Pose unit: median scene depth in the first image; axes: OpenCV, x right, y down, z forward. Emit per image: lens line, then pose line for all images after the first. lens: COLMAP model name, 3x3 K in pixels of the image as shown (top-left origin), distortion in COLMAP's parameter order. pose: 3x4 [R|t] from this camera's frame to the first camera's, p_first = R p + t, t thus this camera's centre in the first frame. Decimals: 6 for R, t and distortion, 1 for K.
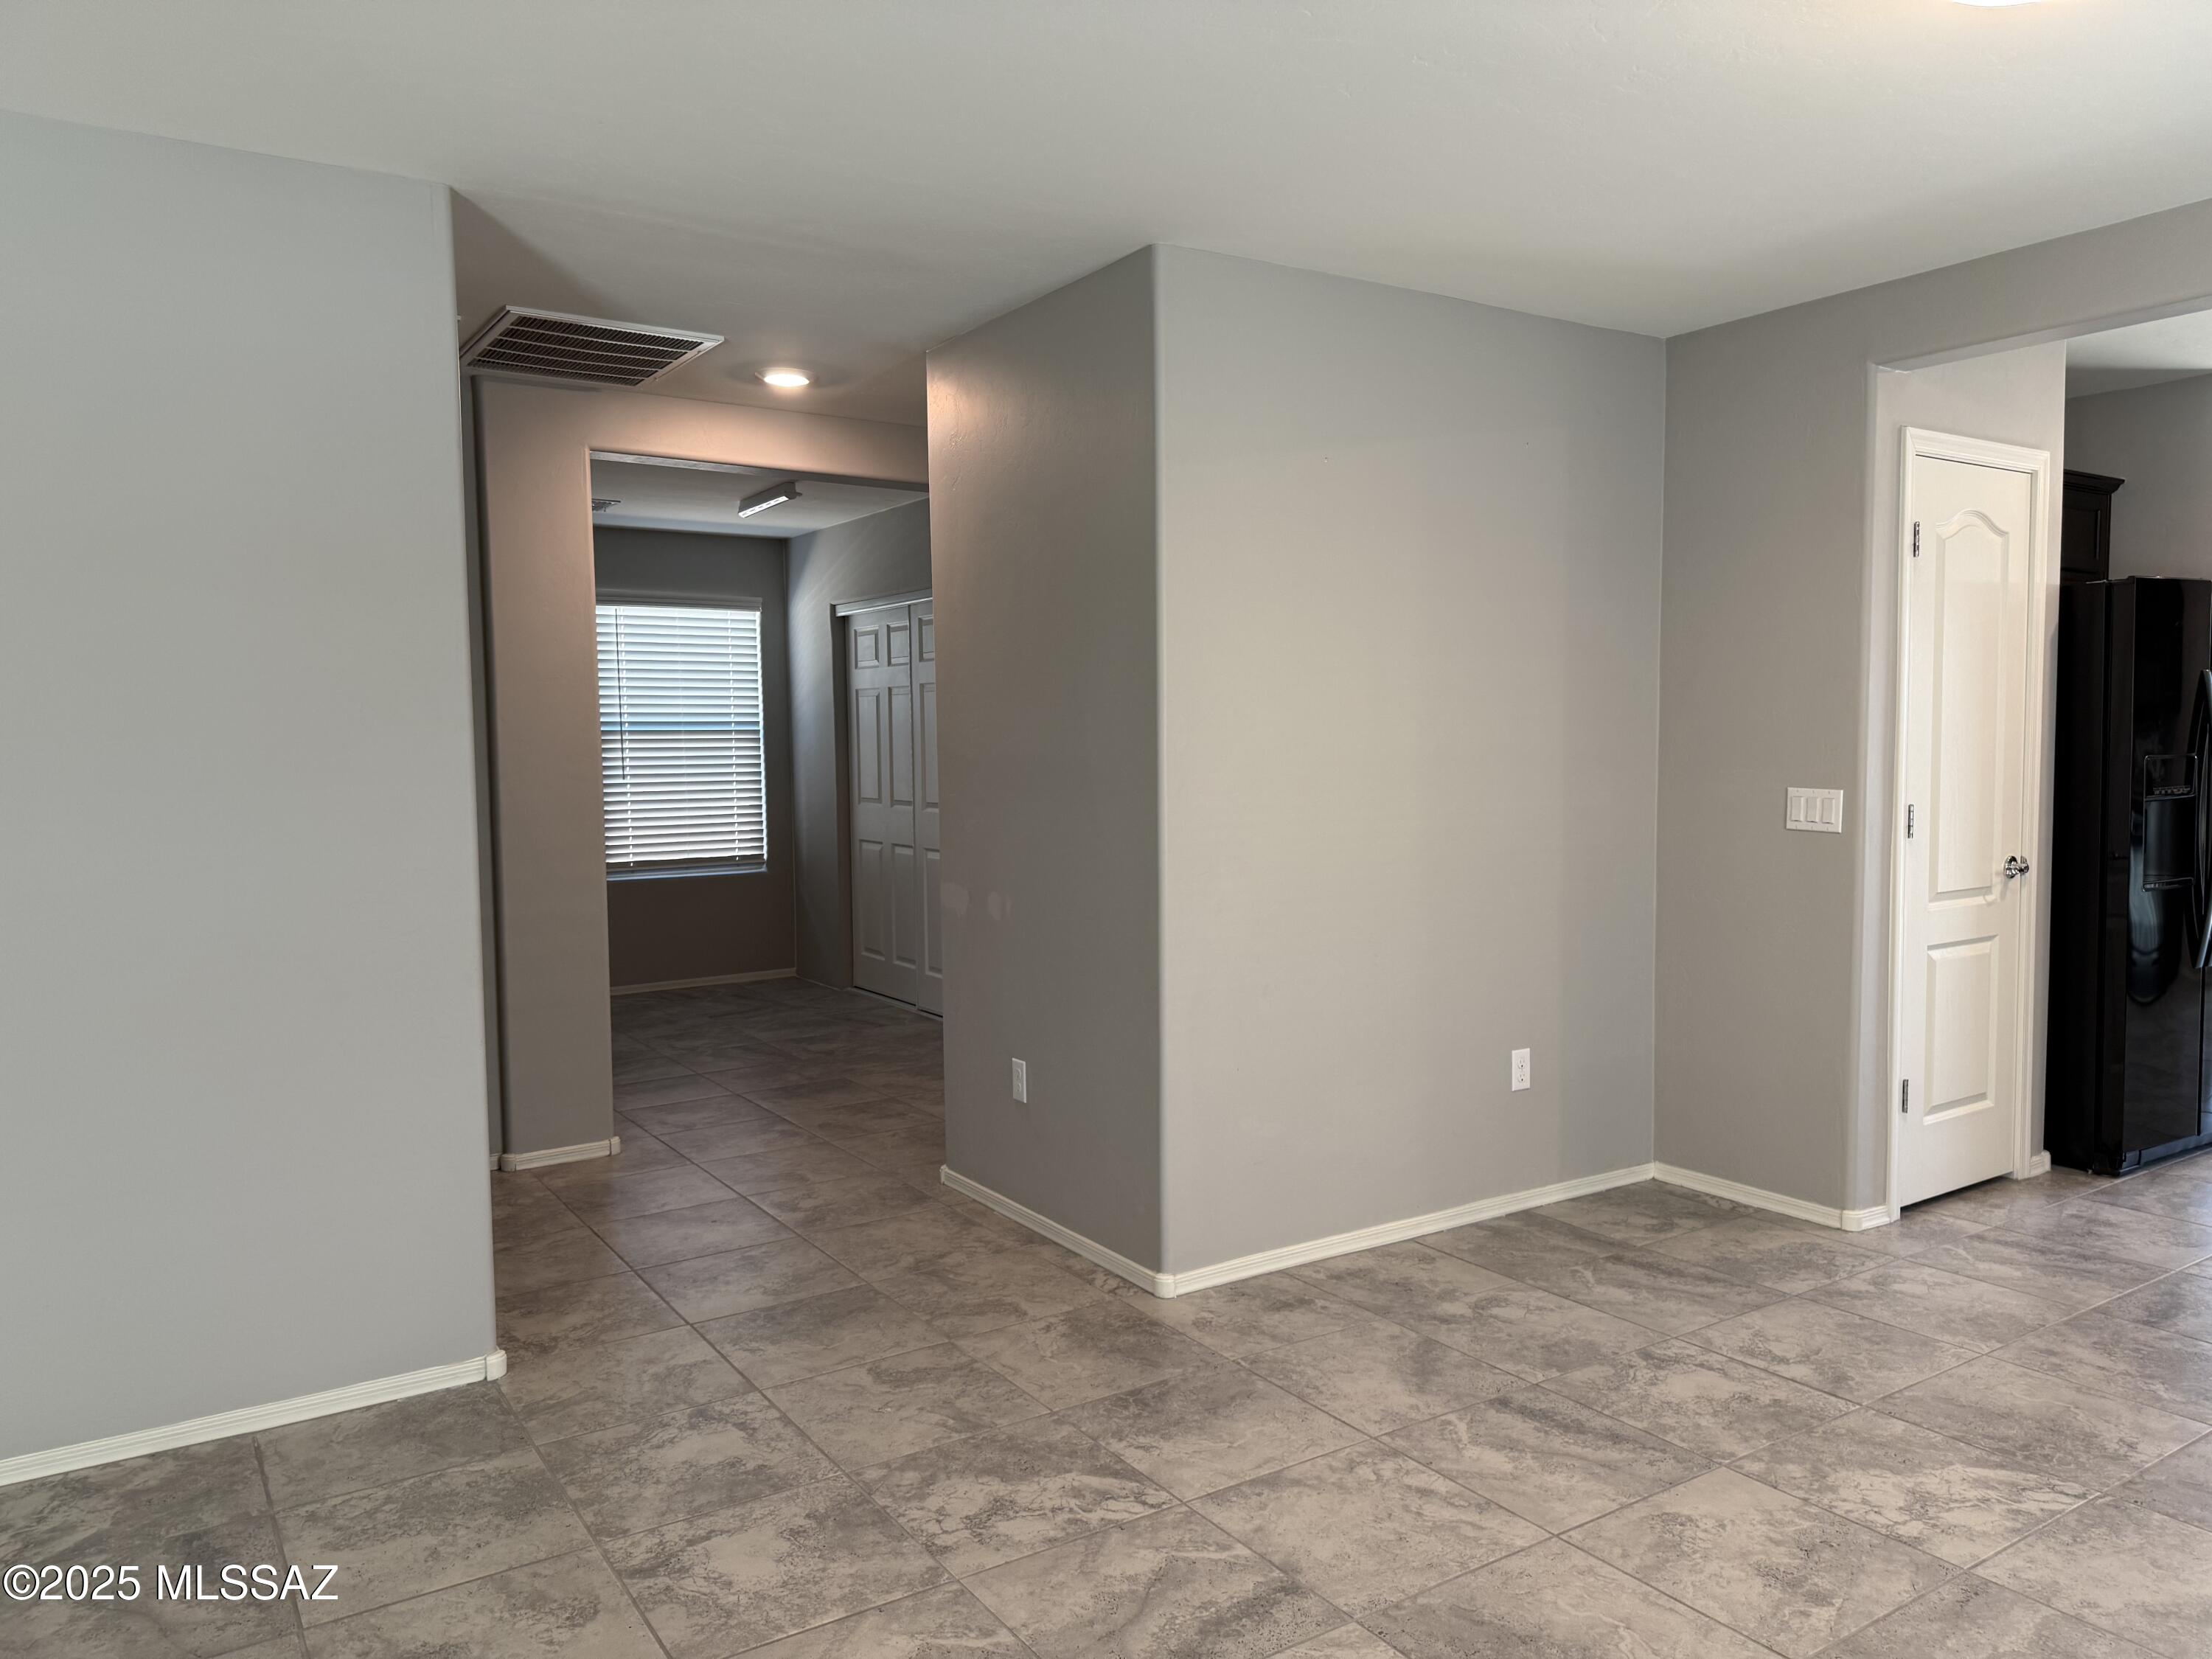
lens RADIAL K [[1584.4, 0, 1106.0], [0, 1584.4, 829.5], [0, 0, 1]] dist [0.007448, -0.003251]
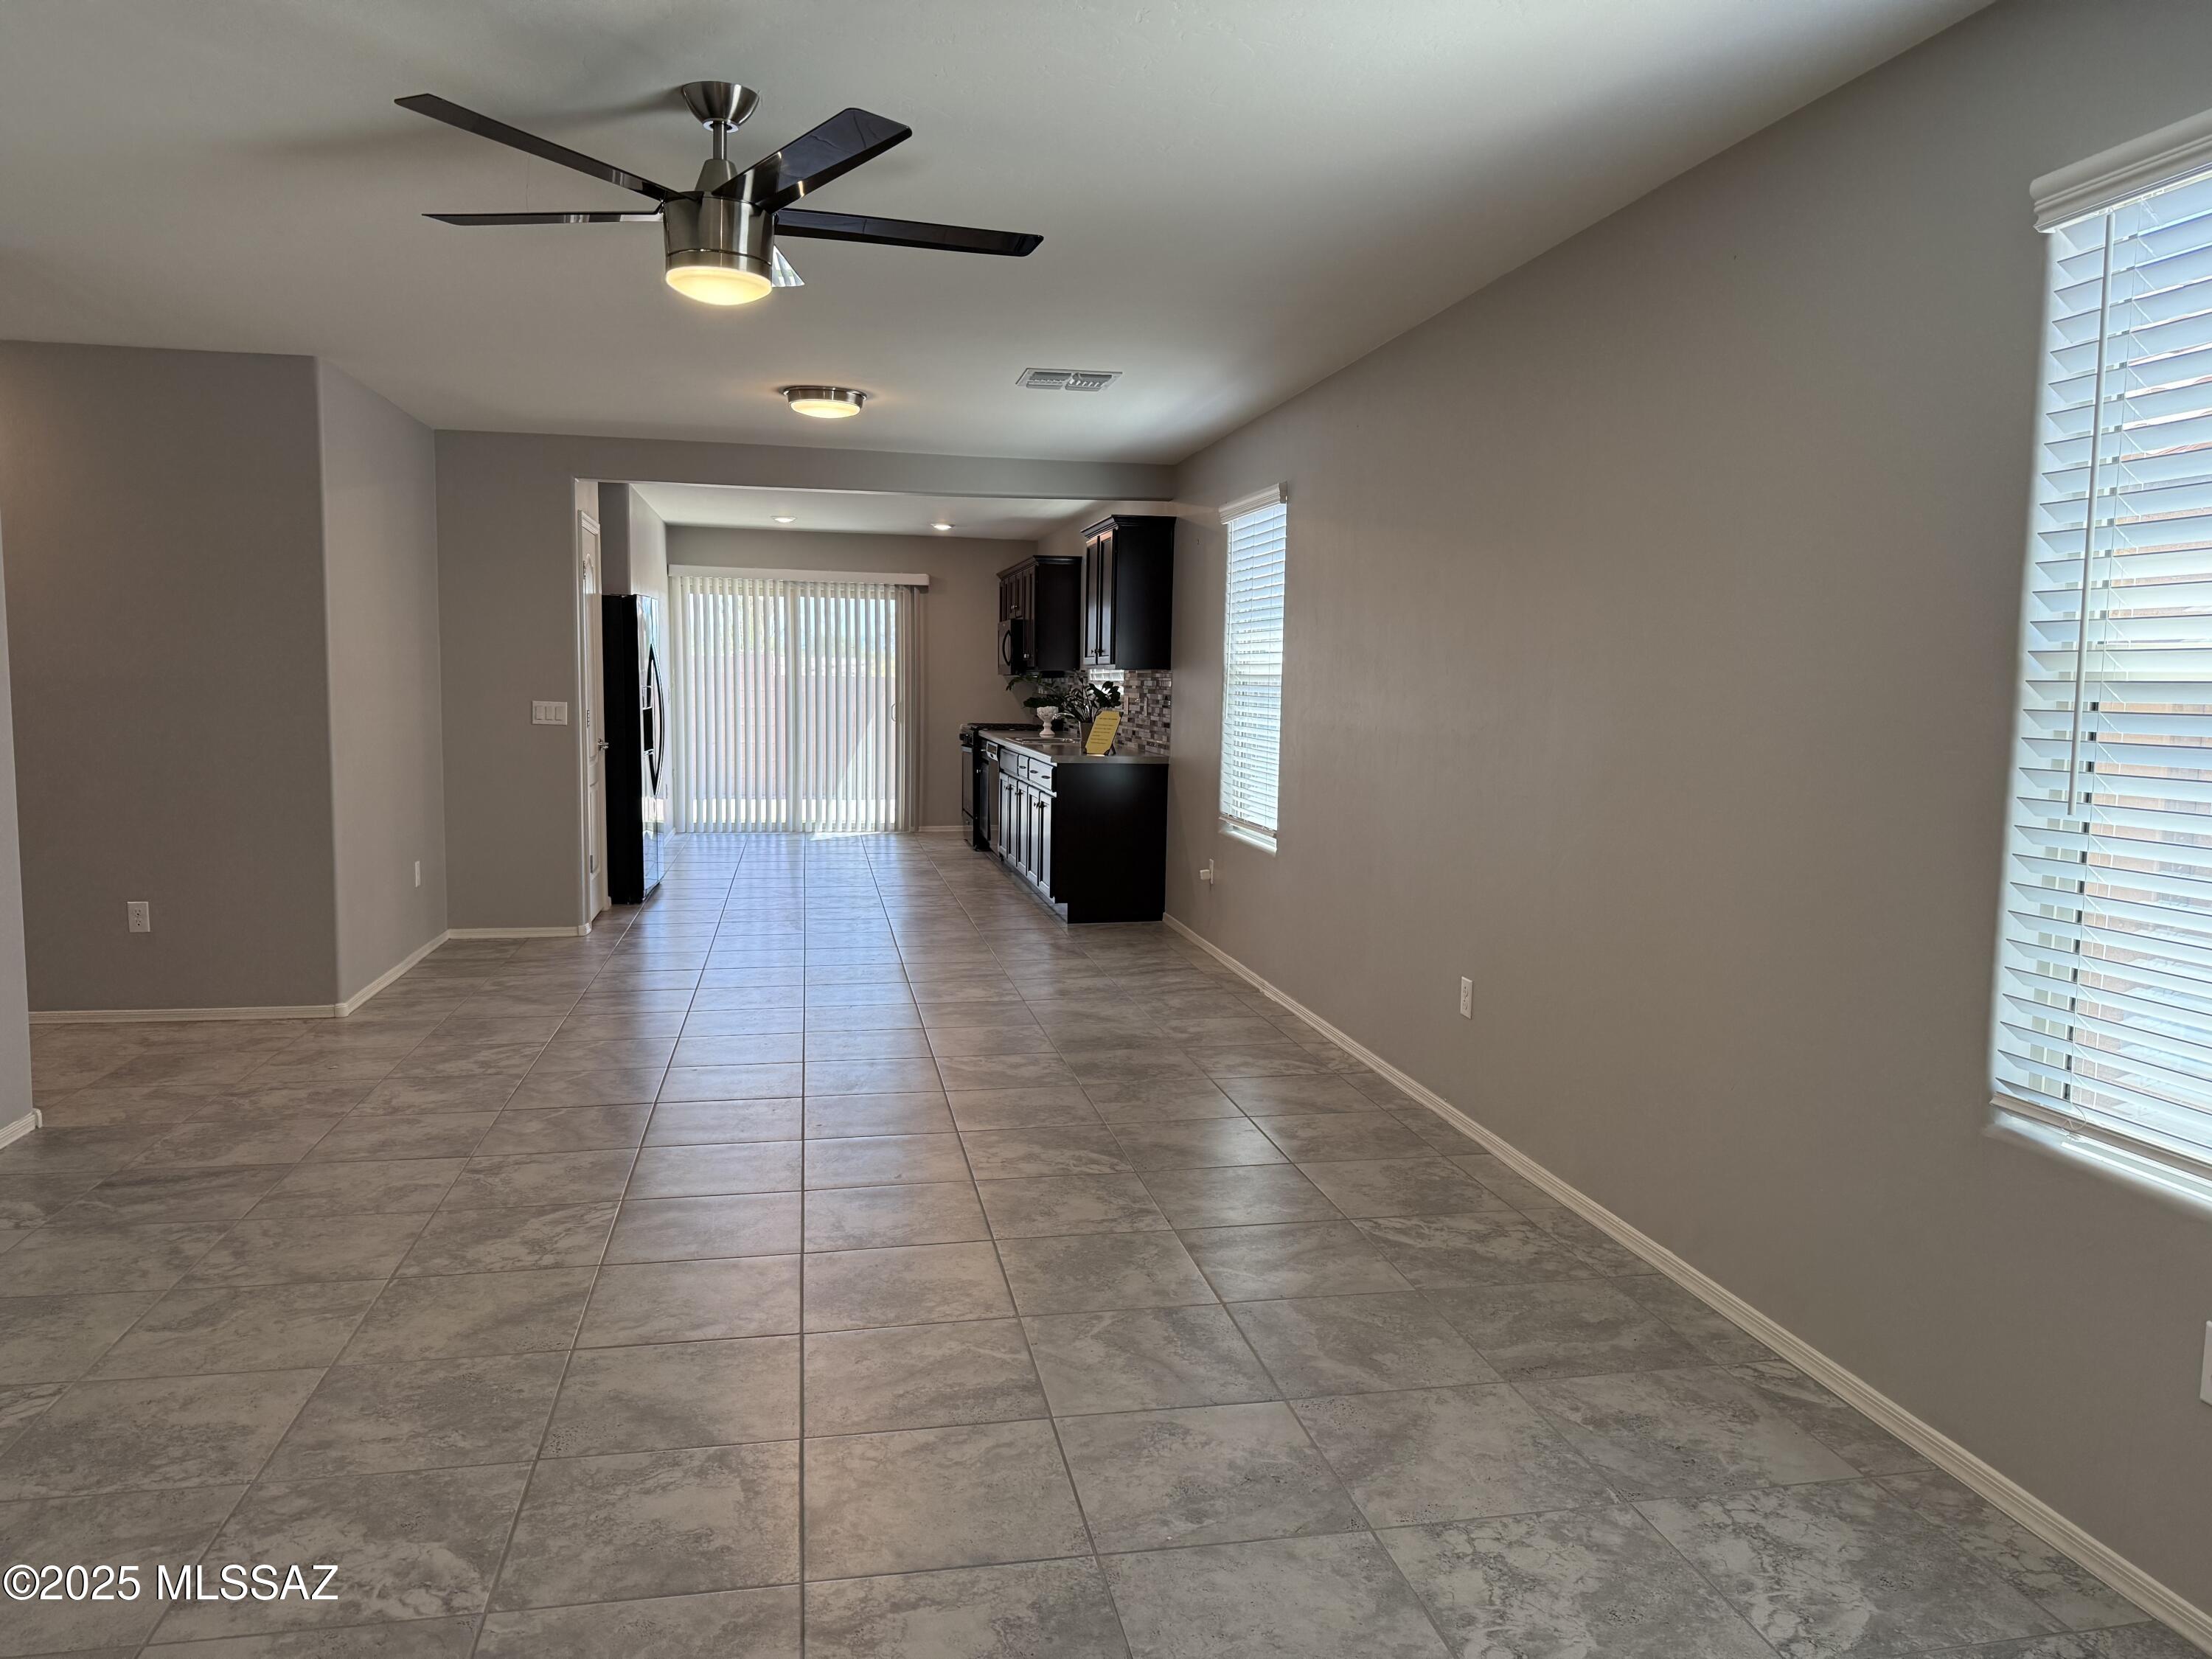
lens RADIAL K [[1584.4, 0, 1106.0], [0, 1584.4, 829.5], [0, 0, 1]] dist [0.007448, -0.003251]
pose [[0.384413, -0.074502, 0.920150, -1.420088], [0.039775, 0.997149, 0.064120, 0.041673], [-0.922304, 0.011950, 0.386280, -0.426874]]
